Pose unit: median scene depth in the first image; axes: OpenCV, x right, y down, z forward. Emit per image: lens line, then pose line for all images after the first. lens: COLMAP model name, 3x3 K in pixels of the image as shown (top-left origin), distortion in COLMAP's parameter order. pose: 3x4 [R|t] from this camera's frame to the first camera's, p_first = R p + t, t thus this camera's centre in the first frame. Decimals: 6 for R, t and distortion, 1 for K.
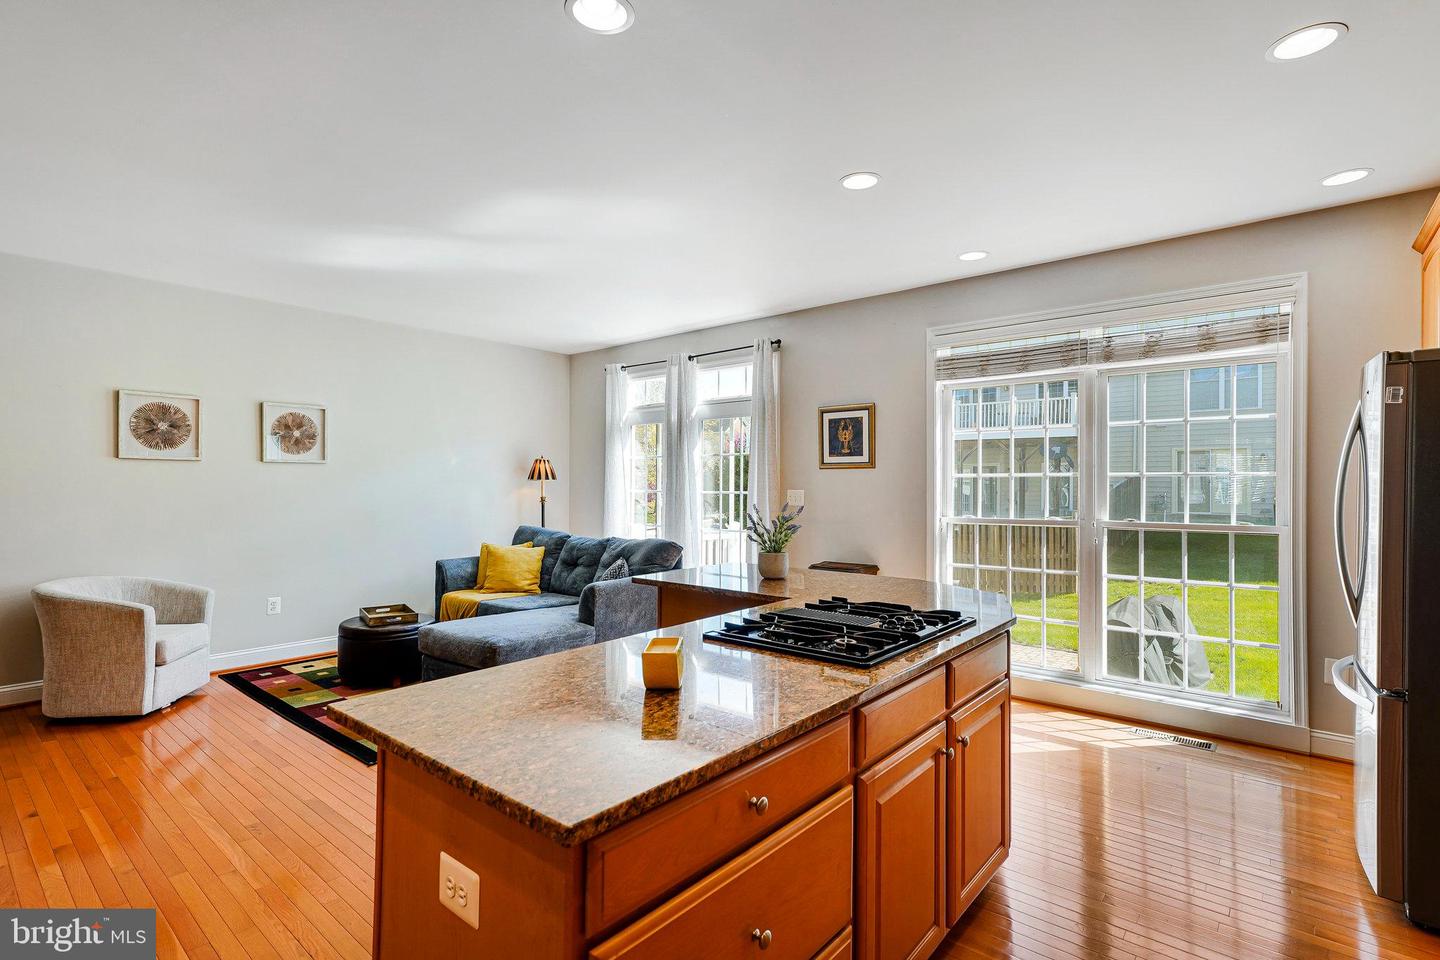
lens RADIAL K [[688.9, 0, 720.0], [0, 688.9, 480.0], [0, 0, 1]] dist [-0.000495, -0.000070]
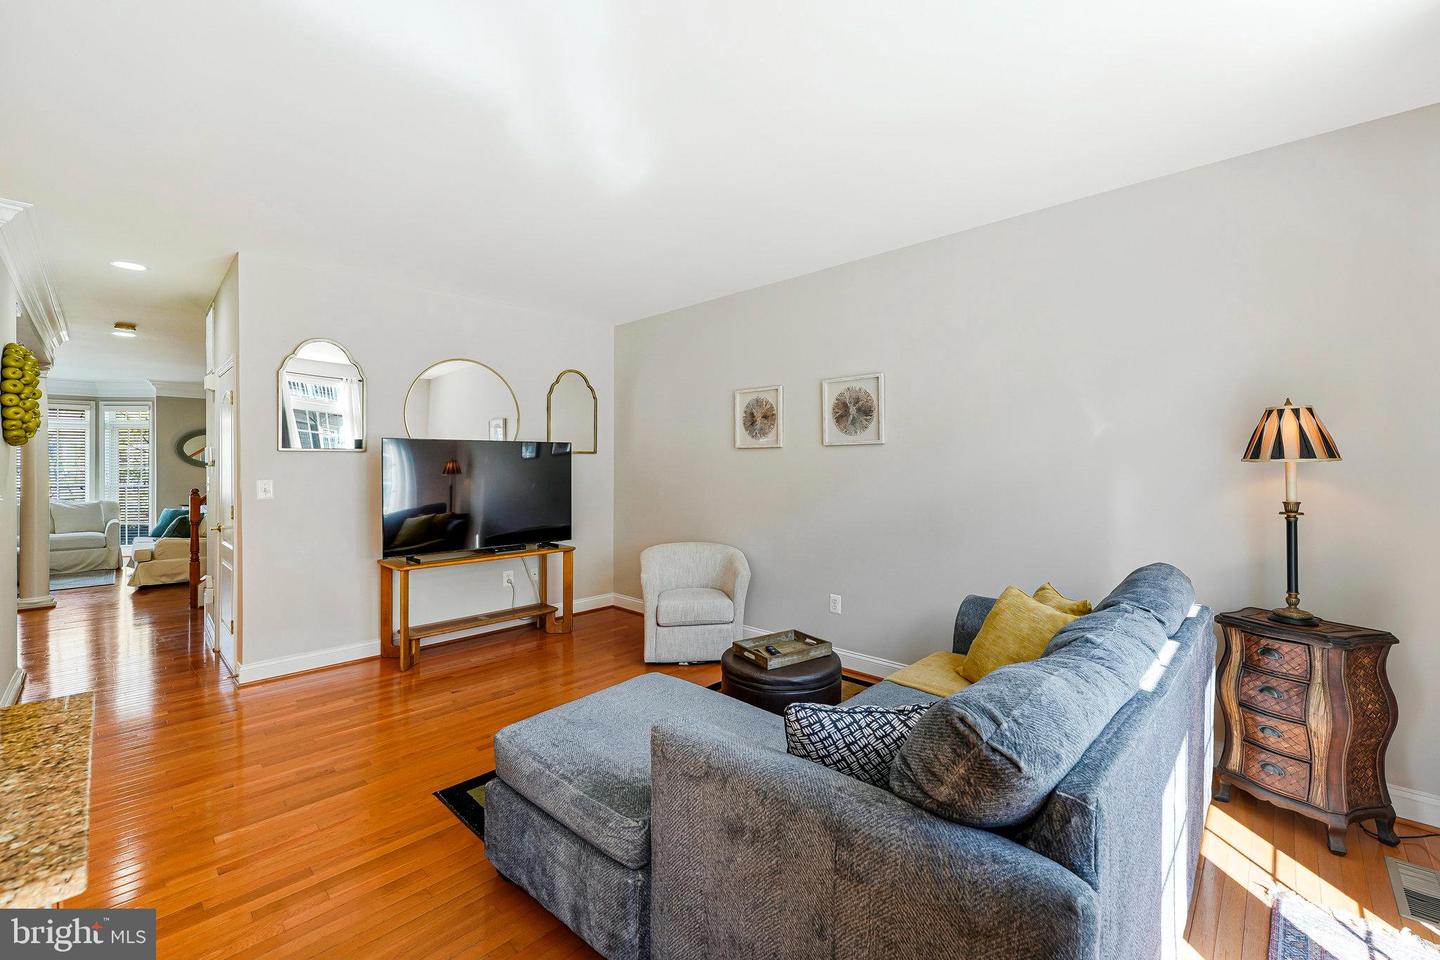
lens RADIAL K [[588.7, 0, 726.5], [0, 588.7, 463.7], [0, 0, 1]] dist [0.002014, 0.000109]
pose [[-0.066070, -0.004341, -0.997806, 0.126624], [0.010048, 0.999937, -0.005015, 0.000674], [0.997764, -0.010357, -0.066022, 0.864241]]
